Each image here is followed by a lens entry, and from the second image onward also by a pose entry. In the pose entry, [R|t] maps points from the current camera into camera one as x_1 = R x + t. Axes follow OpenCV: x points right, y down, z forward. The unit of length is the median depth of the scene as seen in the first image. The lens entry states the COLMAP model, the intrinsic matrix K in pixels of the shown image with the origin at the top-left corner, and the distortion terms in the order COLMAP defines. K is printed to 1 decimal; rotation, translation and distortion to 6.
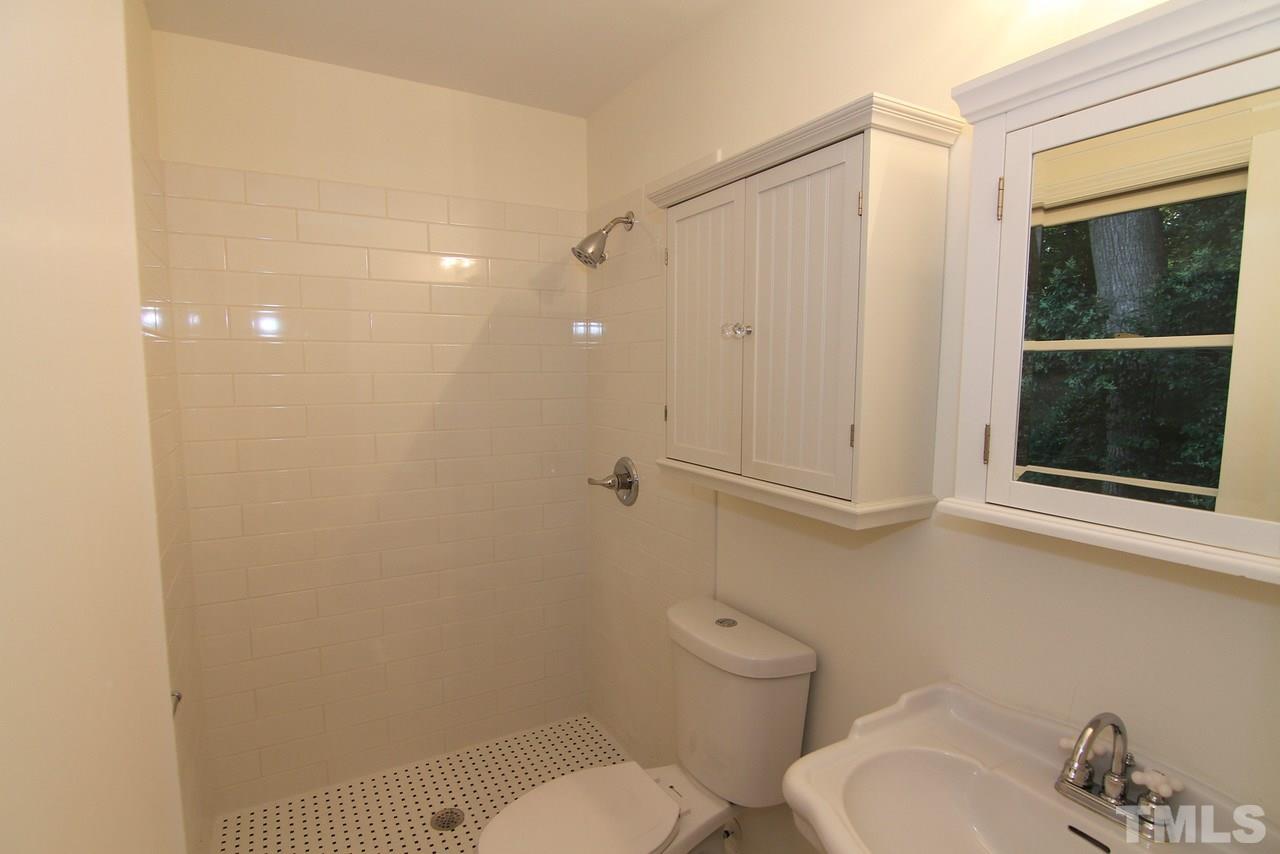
lens RADIAL K [[648.5, 0, 638.9], [0, 648.5, 436.2], [0, 0, 1]] dist [-0.002097, -0.018617]
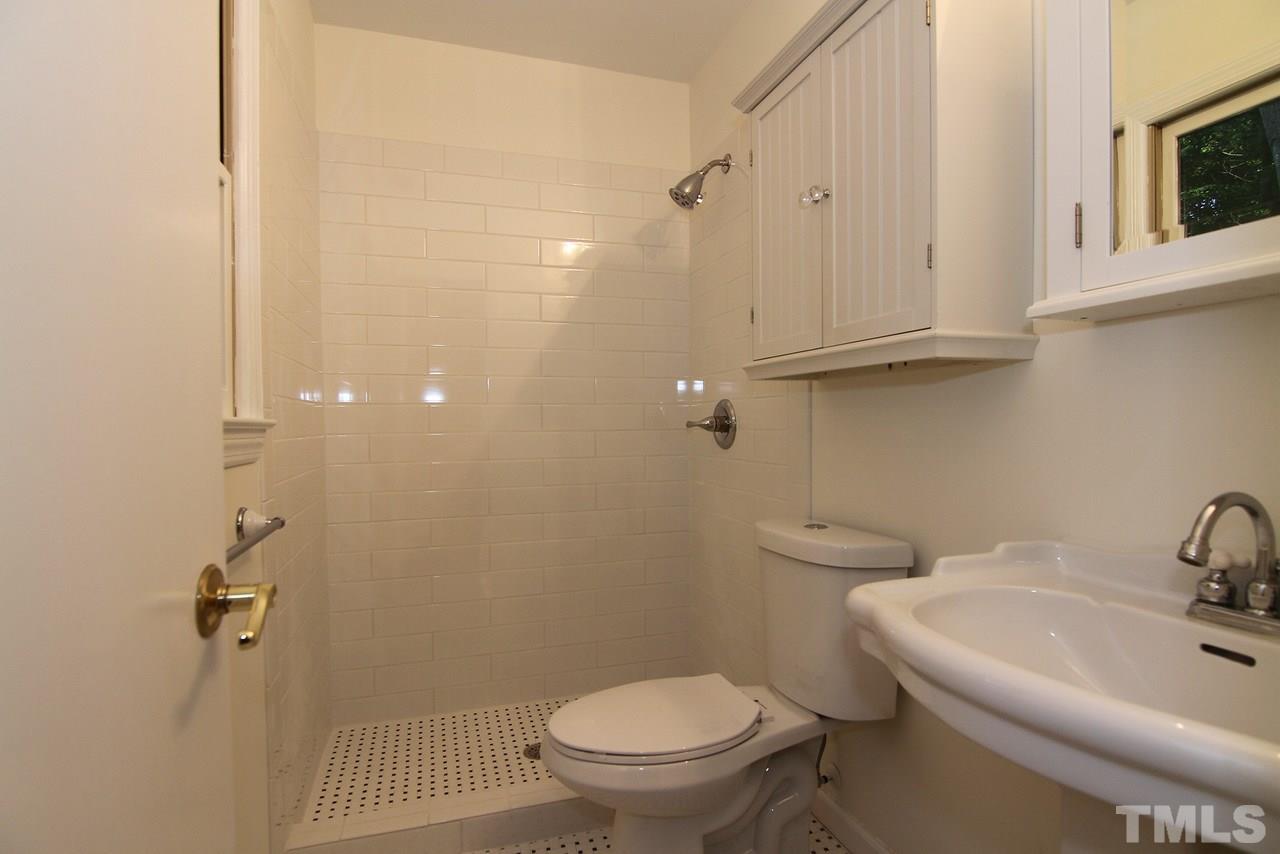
lens RADIAL K [[648.5, 0, 638.9], [0, 648.5, 436.2], [0, 0, 1]] dist [-0.002097, -0.018617]
pose [[0.978138, -0.003935, -0.207920, 0.070400], [-0.013084, 0.996676, -0.080414, 0.208646], [0.207546, 0.081376, 0.974835, 0.018873]]
